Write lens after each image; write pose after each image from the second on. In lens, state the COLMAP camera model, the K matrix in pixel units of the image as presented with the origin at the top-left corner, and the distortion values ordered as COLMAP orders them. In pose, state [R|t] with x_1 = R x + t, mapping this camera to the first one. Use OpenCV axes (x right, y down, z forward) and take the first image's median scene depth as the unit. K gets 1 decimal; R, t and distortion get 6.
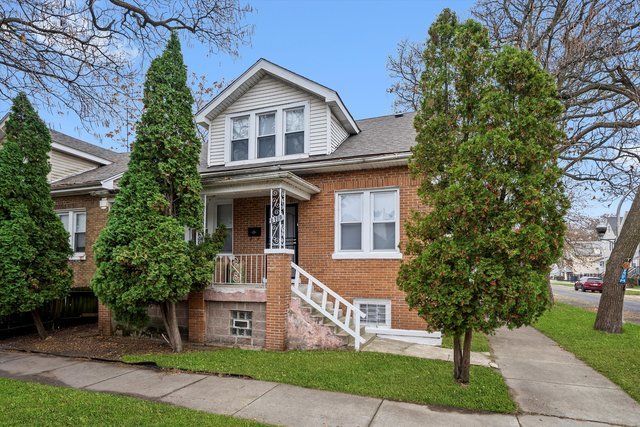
lens RADIAL K [[305.3, 0, 316.6], [0, 305.3, 212.1], [0, 0, 1]] dist [-0.000695, 0.000612]
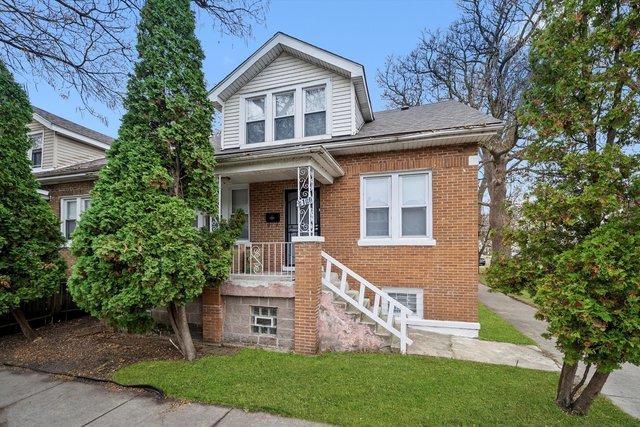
lens RADIAL K [[235.2, 0, 320.0], [0, 235.2, 213.5], [0, 0, 1]] dist [-0.001057, -0.000118]
pose [[0.998117, -0.000282, 0.061338, -0.127932], [-0.002090, 0.999252, 0.038607, 0.029490], [-0.061303, -0.038663, 0.997370, 0.327803]]
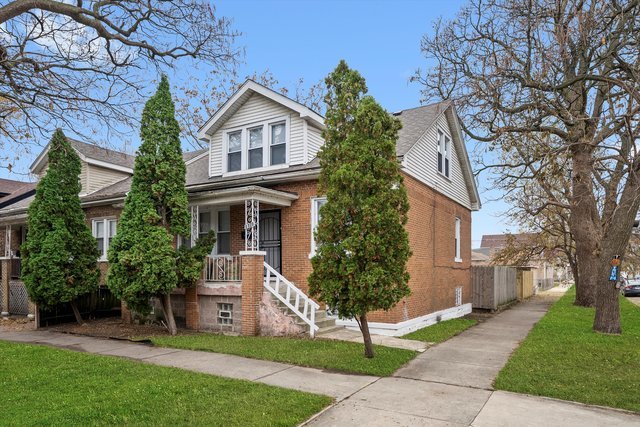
lens RADIAL K [[352.6, 0, 333.8], [0, 352.6, 204.8], [0, 0, 1]] dist [-0.000985, -0.000904]
pose [[0.988935, -0.031635, -0.144940, 0.384340], [0.032077, 0.999485, 0.000713, -0.047175], [0.144843, -0.005354, 0.989440, -0.295397]]
